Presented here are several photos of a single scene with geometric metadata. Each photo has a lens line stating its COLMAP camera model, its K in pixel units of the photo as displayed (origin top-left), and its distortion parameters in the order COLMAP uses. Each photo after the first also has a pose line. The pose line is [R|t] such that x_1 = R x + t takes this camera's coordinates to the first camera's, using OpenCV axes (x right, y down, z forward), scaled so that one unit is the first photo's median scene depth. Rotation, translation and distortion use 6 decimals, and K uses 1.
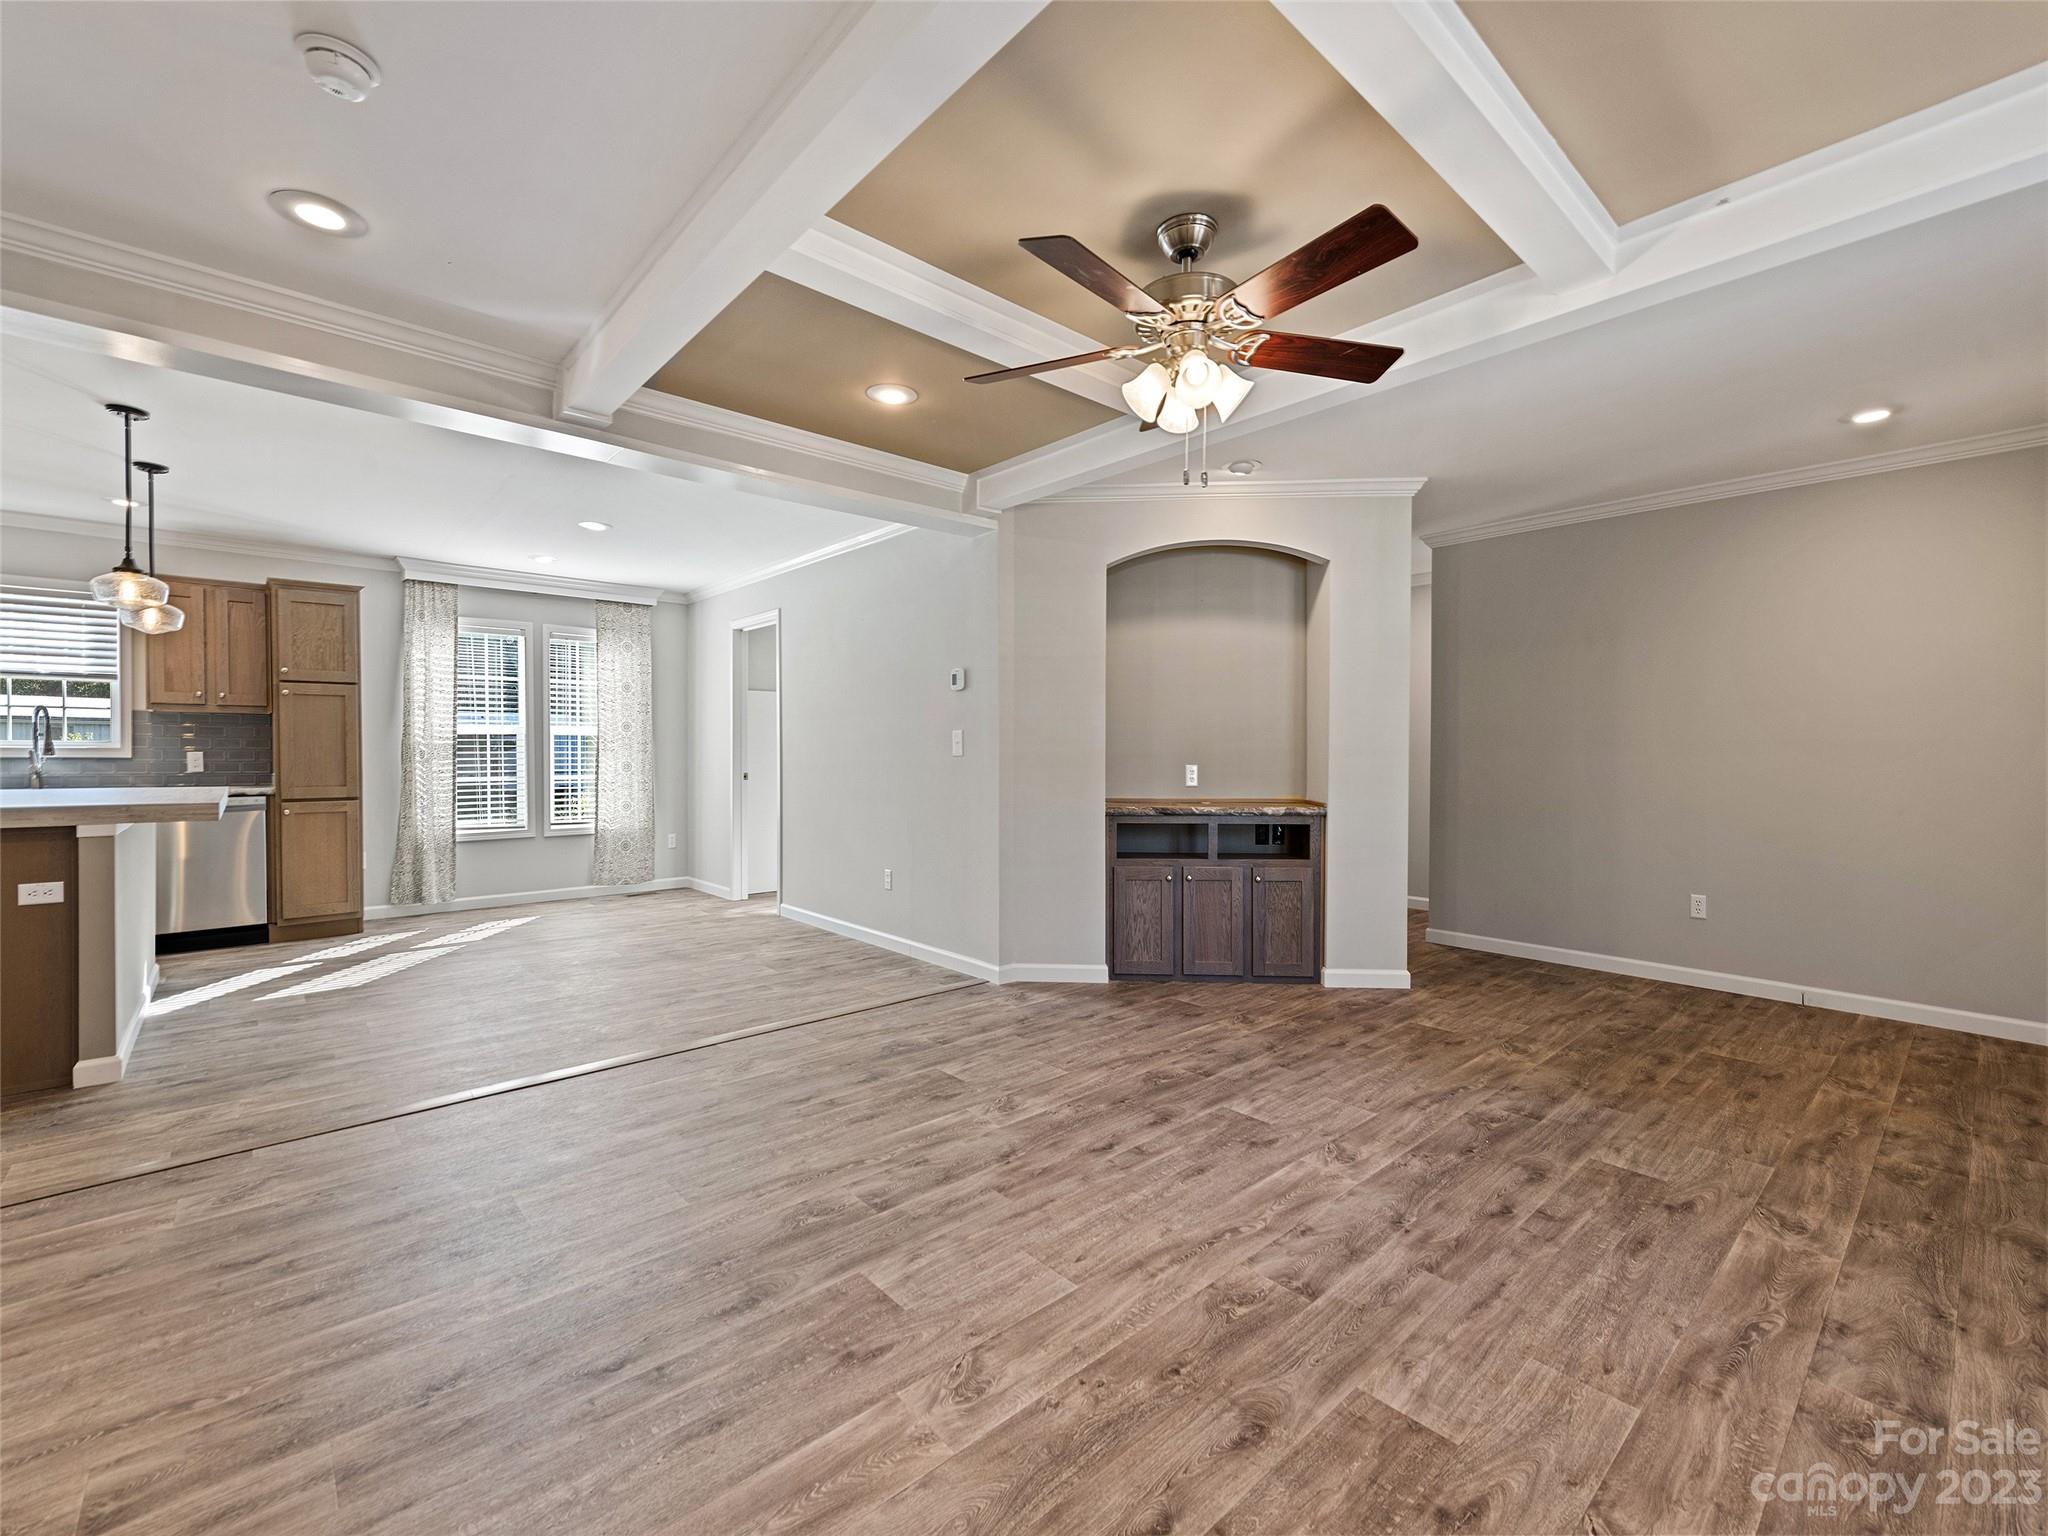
lens RADIAL K [[897.0, 0, 1022.5], [0, 897.0, 765.9], [0, 0, 1]] dist [0.008377, 0.000532]
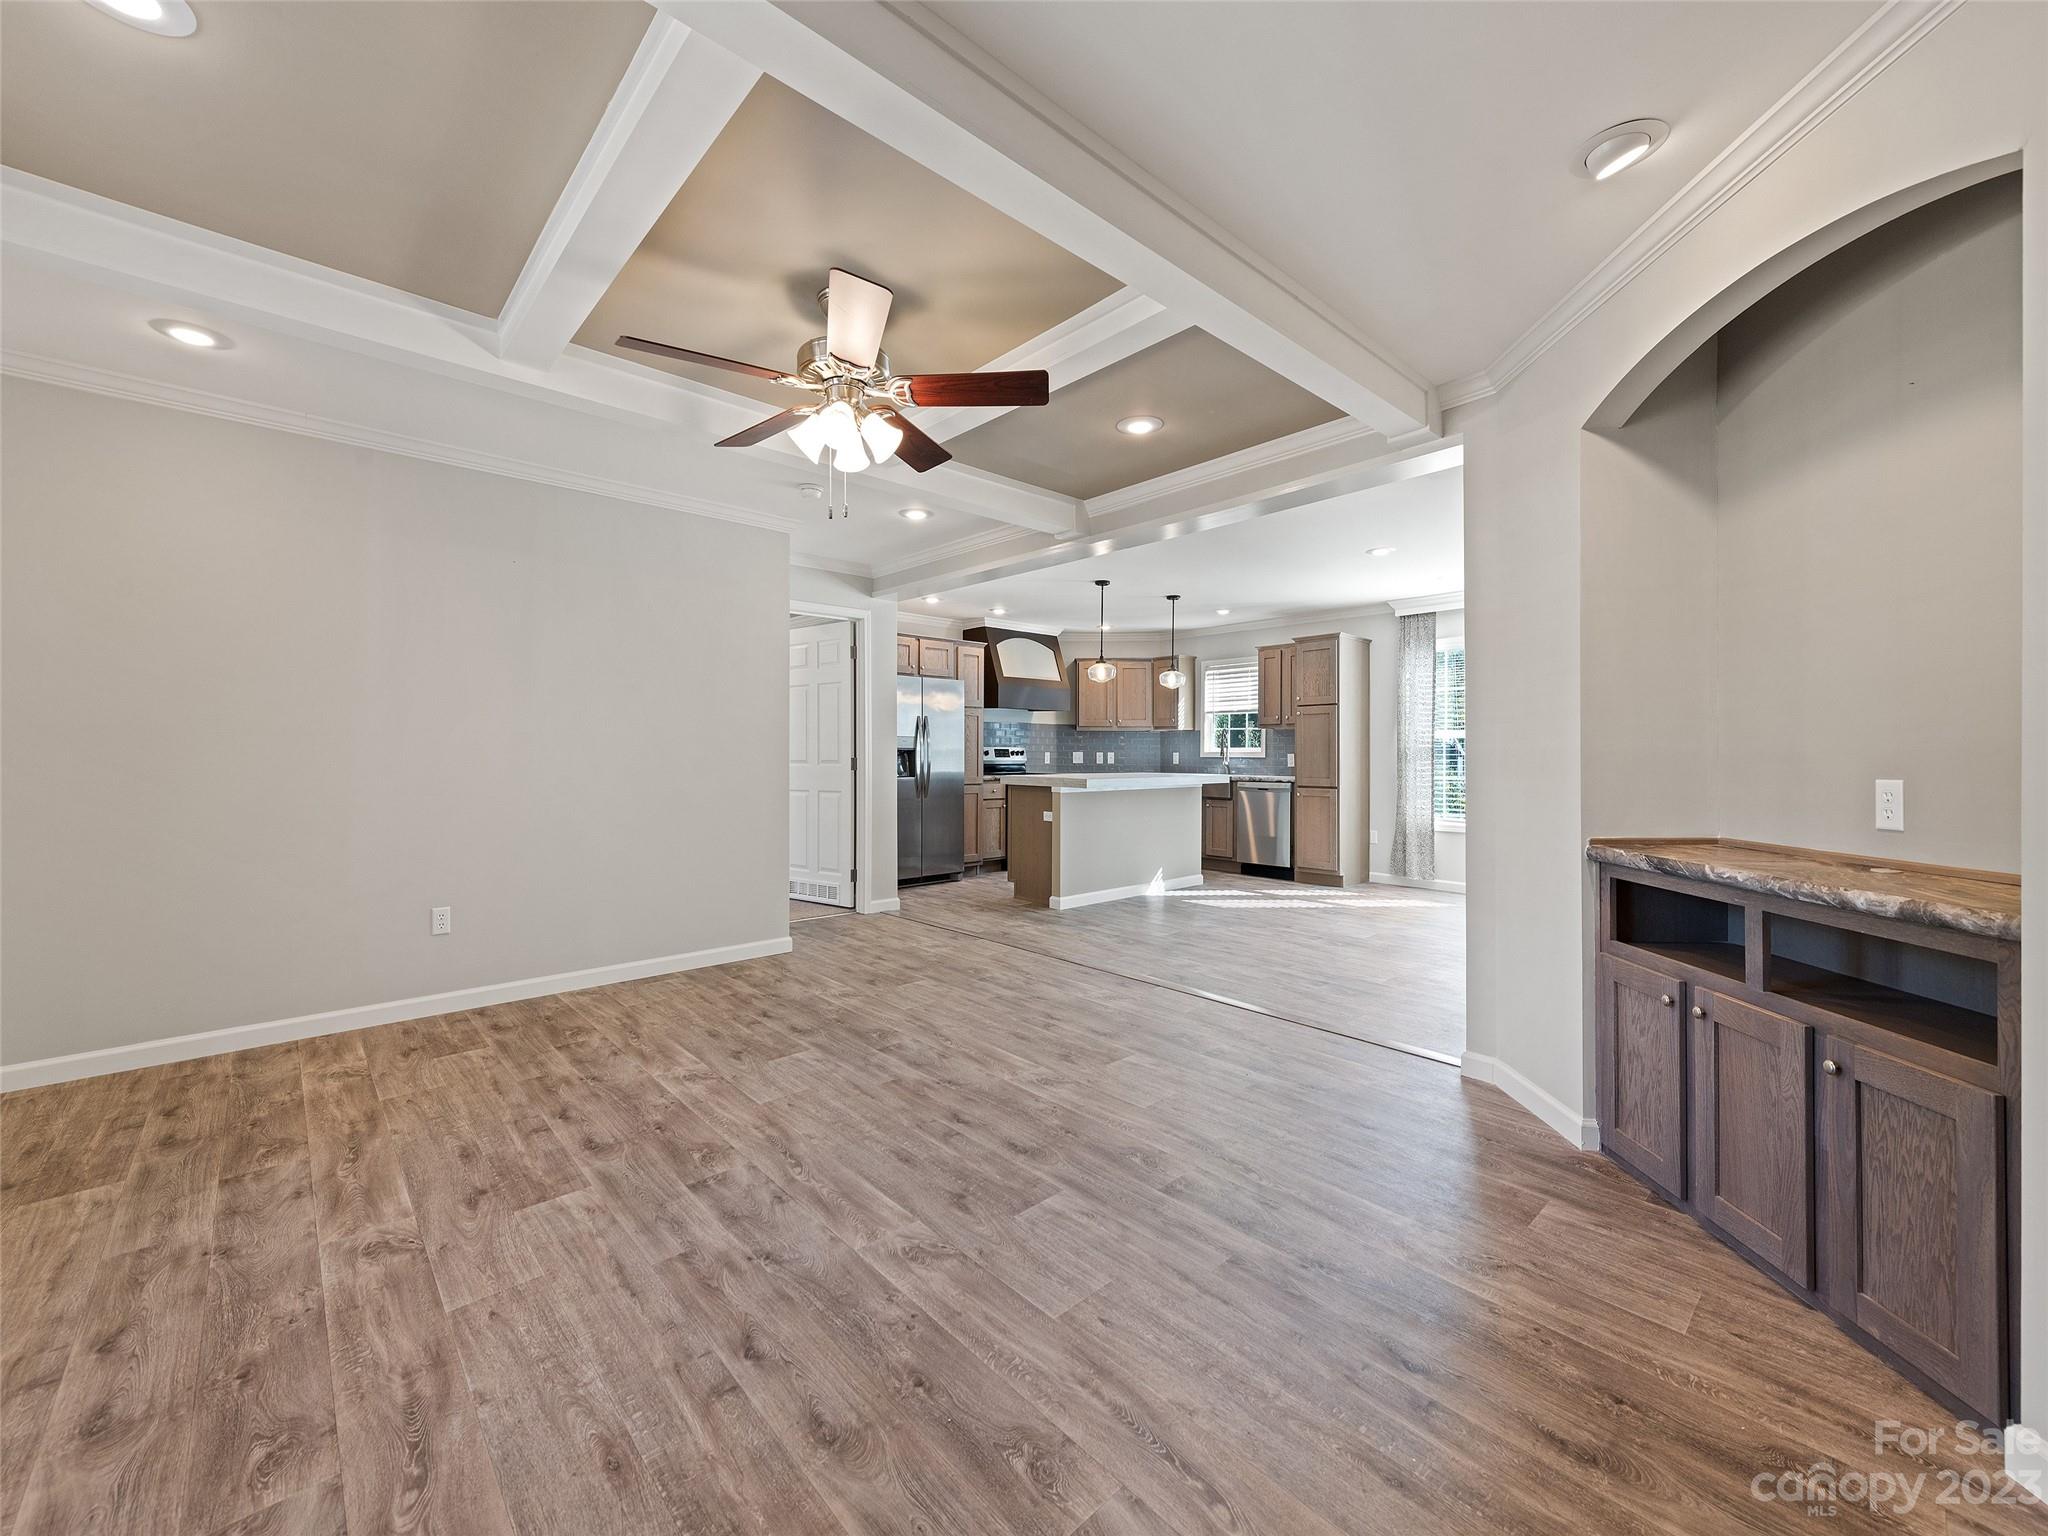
lens RADIAL K [[839.0, 0, 1018.8], [0, 839.0, 750.1], [0, 0, 1]] dist [0.003129, -0.000503]
pose [[0.015371, -0.006570, -0.999860, 0.549415], [-0.019210, 0.999792, -0.006864, -0.003771], [0.999697, 0.019313, 0.015241, 0.517466]]
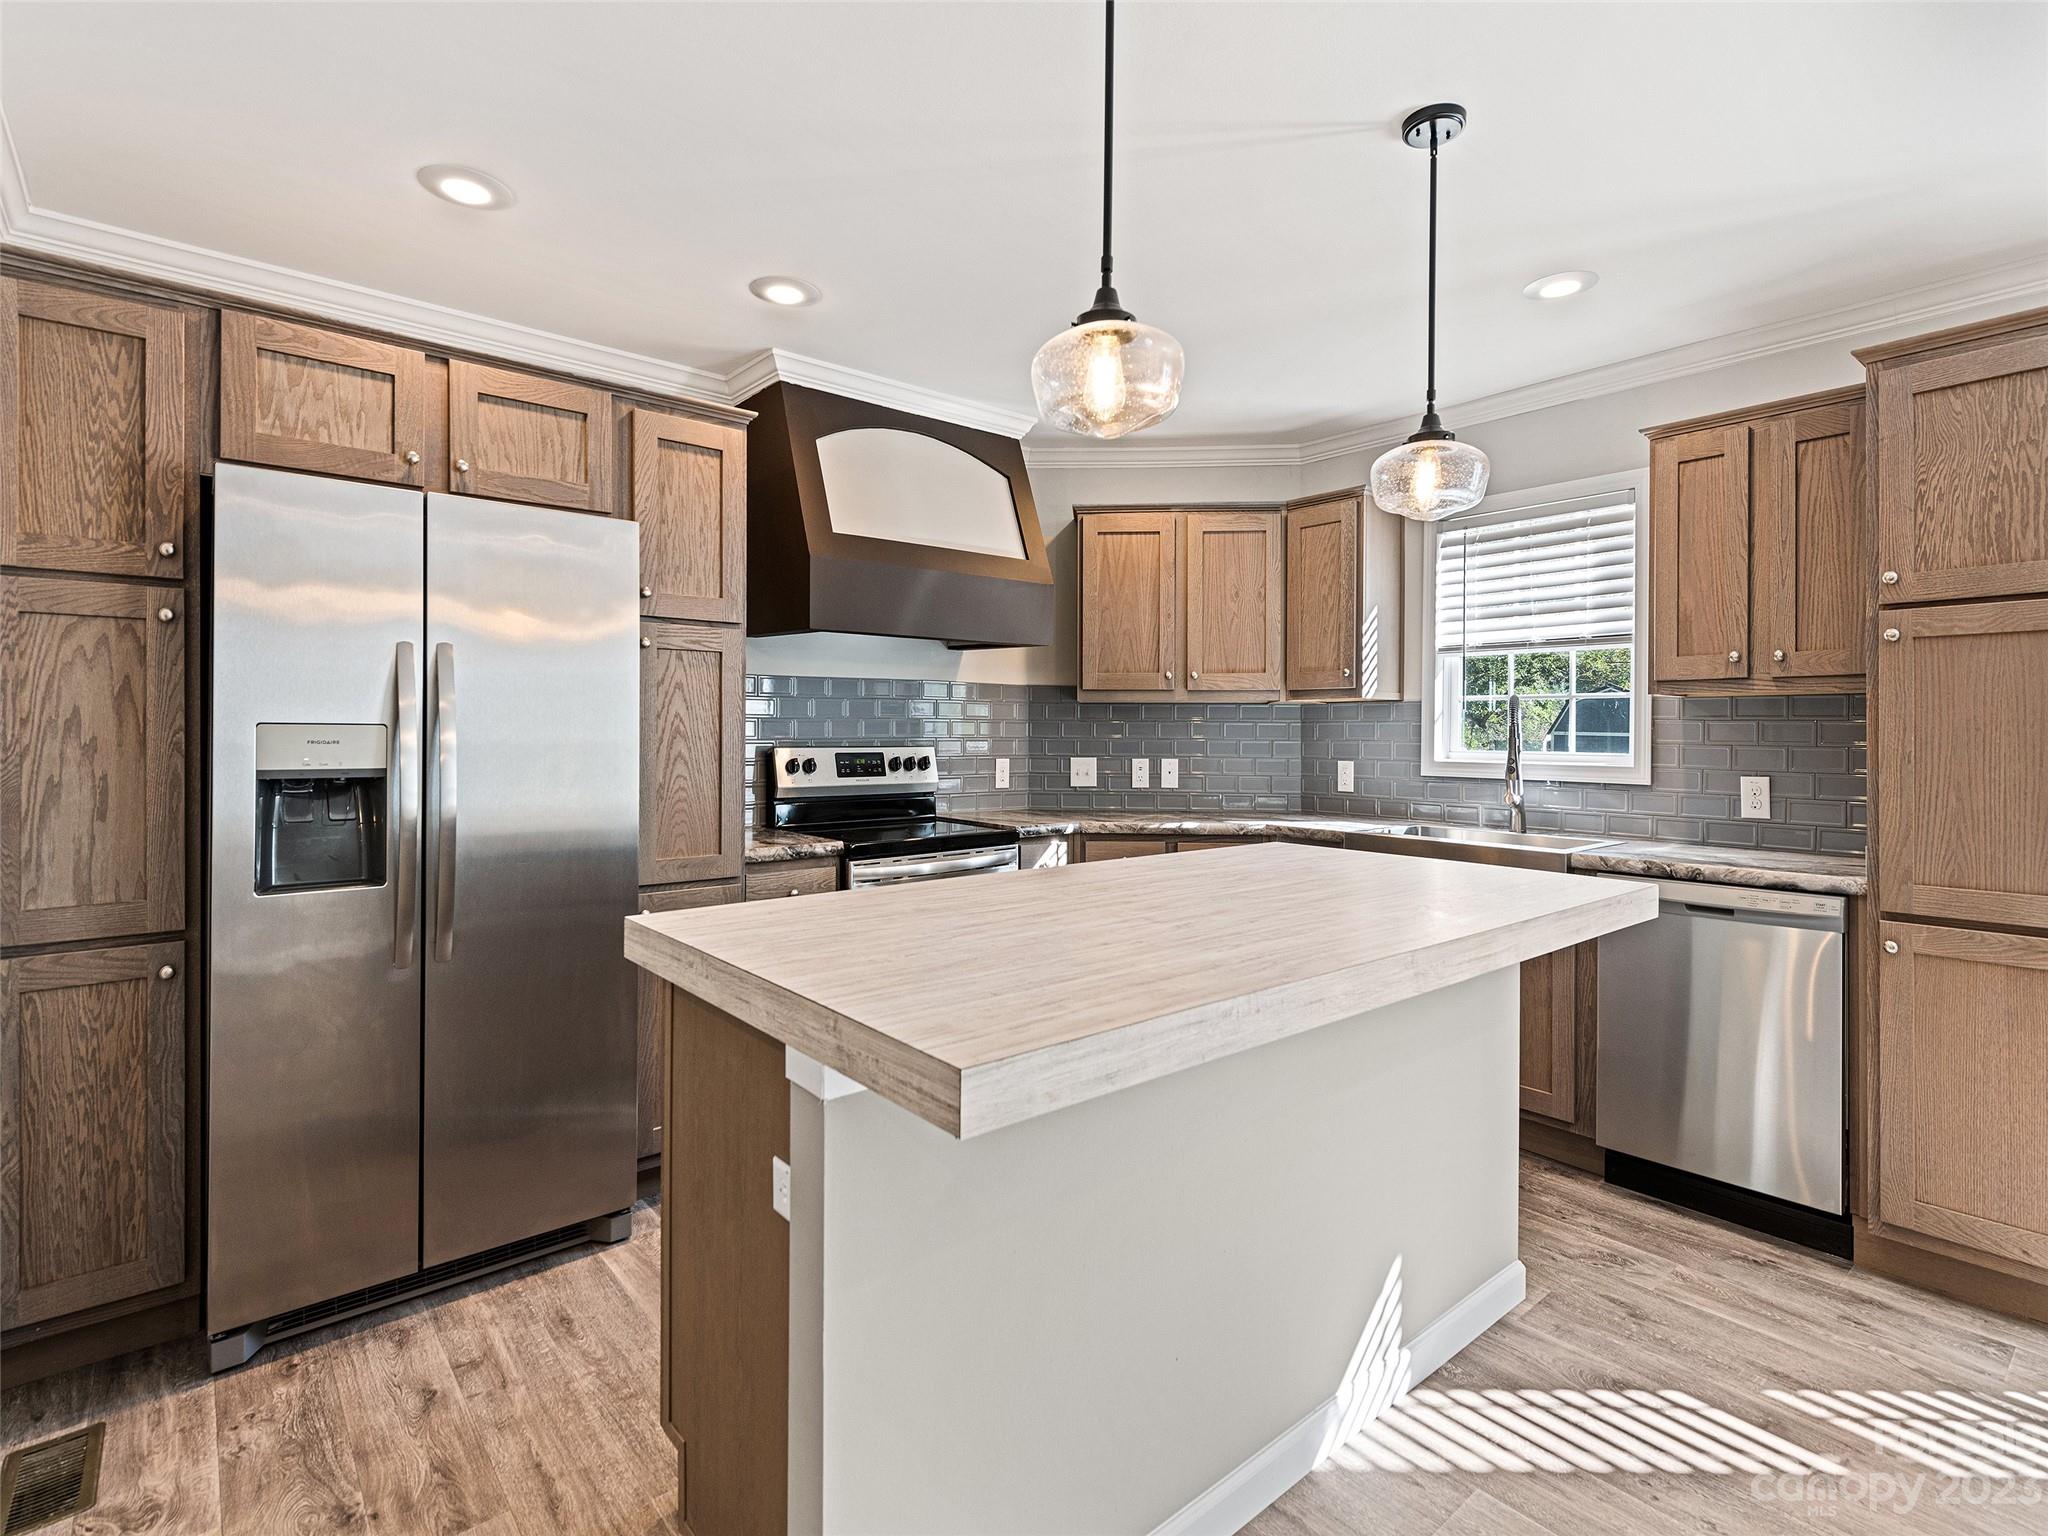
lens RADIAL K [[1002.5, 0, 1036.7], [0, 1002.5, 736.3], [0, 0, 1]] dist [0.005898, -0.001059]
pose [[-0.017582, 0.001730, -0.999844, -0.380544], [-0.020469, 0.999788, 0.002090, -0.031808], [0.999636, 0.020502, -0.017543, 0.641243]]
